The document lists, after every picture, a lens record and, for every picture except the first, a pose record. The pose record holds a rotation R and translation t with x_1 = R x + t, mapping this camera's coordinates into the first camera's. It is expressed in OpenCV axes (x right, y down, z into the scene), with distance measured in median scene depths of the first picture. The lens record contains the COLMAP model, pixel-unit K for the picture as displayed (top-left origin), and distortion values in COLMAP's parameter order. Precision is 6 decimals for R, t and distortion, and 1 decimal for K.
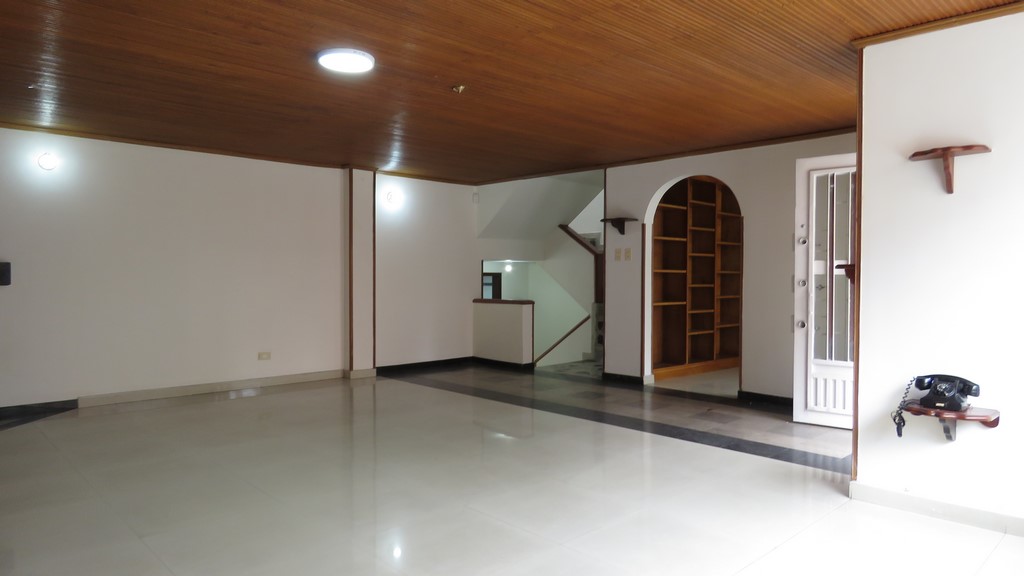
lens RADIAL K [[662.8, 0, 512.0], [0, 662.8, 288.0], [0, 0, 1]] dist [-0.000065, -0.000256]
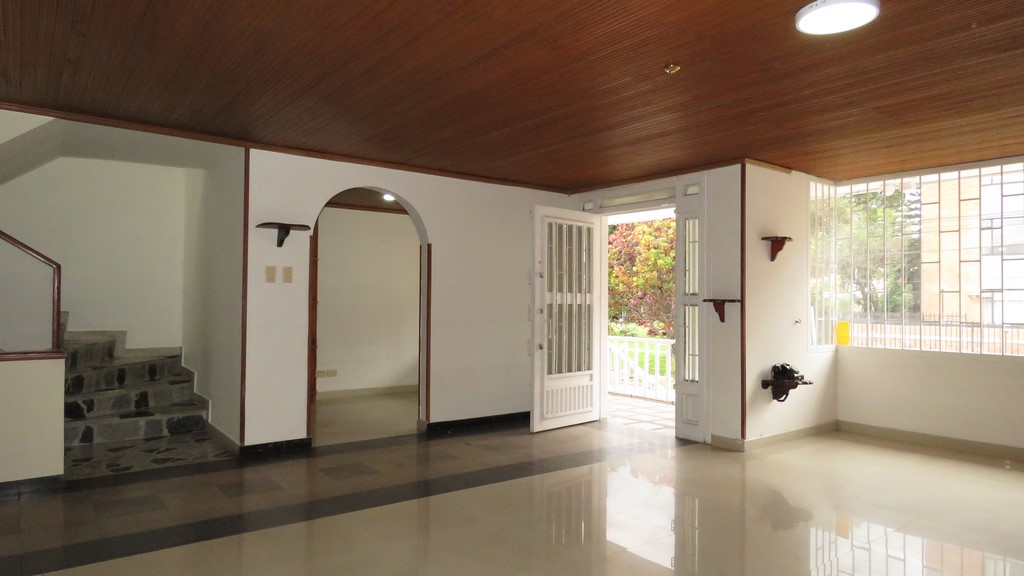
lens RADIAL K [[662.8, 0, 512.0], [0, 662.8, 288.0], [0, 0, 1]] dist [-0.000065, -0.000256]
pose [[0.114589, 0.024632, 0.993108, -0.731132], [0.012742, 0.999574, -0.026263, -0.018329], [-0.993331, 0.015664, 0.114226, 0.908154]]
